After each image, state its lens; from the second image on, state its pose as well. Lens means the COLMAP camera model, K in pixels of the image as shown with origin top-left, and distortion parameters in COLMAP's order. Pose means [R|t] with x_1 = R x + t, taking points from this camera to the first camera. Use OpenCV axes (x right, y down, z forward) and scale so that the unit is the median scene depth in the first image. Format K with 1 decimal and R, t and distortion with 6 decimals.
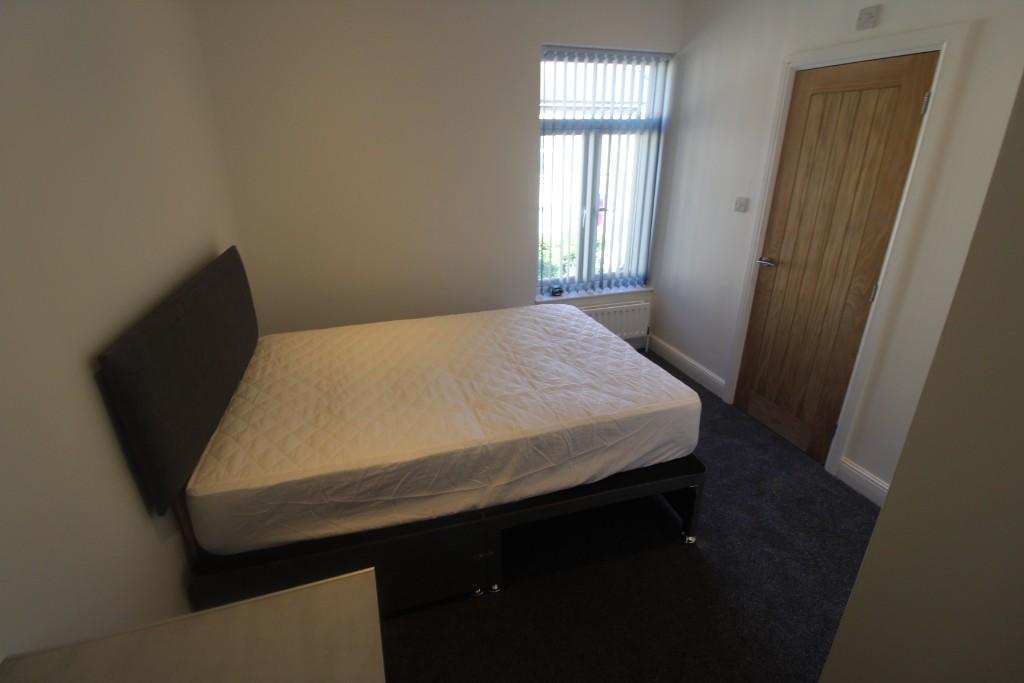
lens RADIAL K [[469.3, 0, 508.9], [0, 469.3, 338.9], [0, 0, 1]] dist [-0.005585, -0.010380]
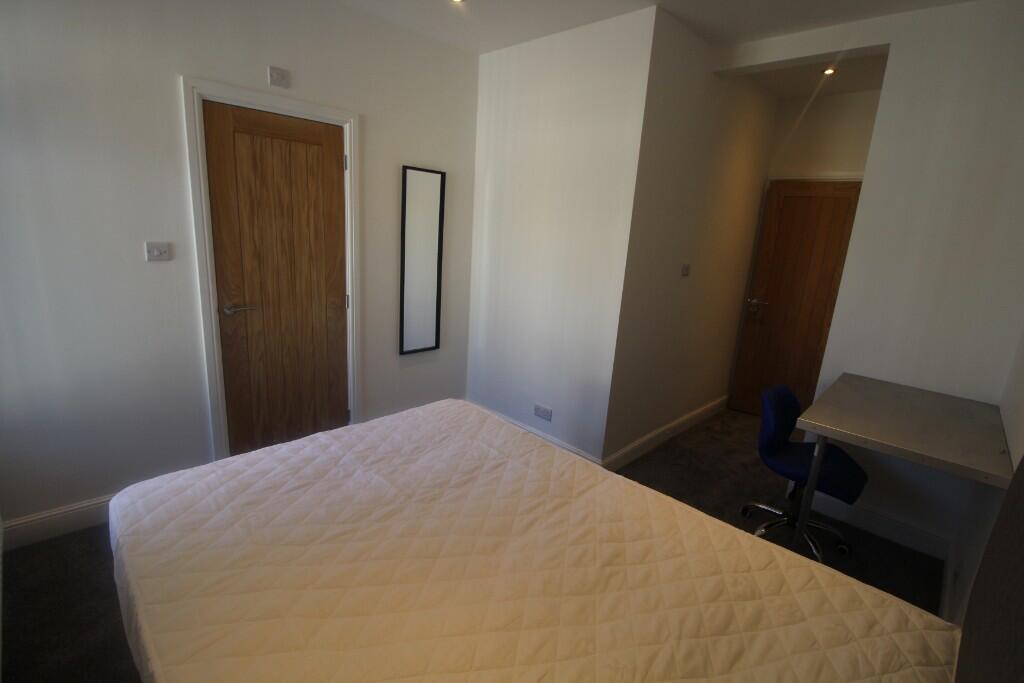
lens RADIAL K [[469.3, 0, 506.8], [0, 469.3, 341.5], [0, 0, 1]] dist [-0.005585, -0.010380]
pose [[-0.453244, -0.238885, 0.858780, -0.529597], [0.286265, 0.873380, 0.394030, -0.357329], [-0.844169, 0.424431, -0.327470, 1.004692]]
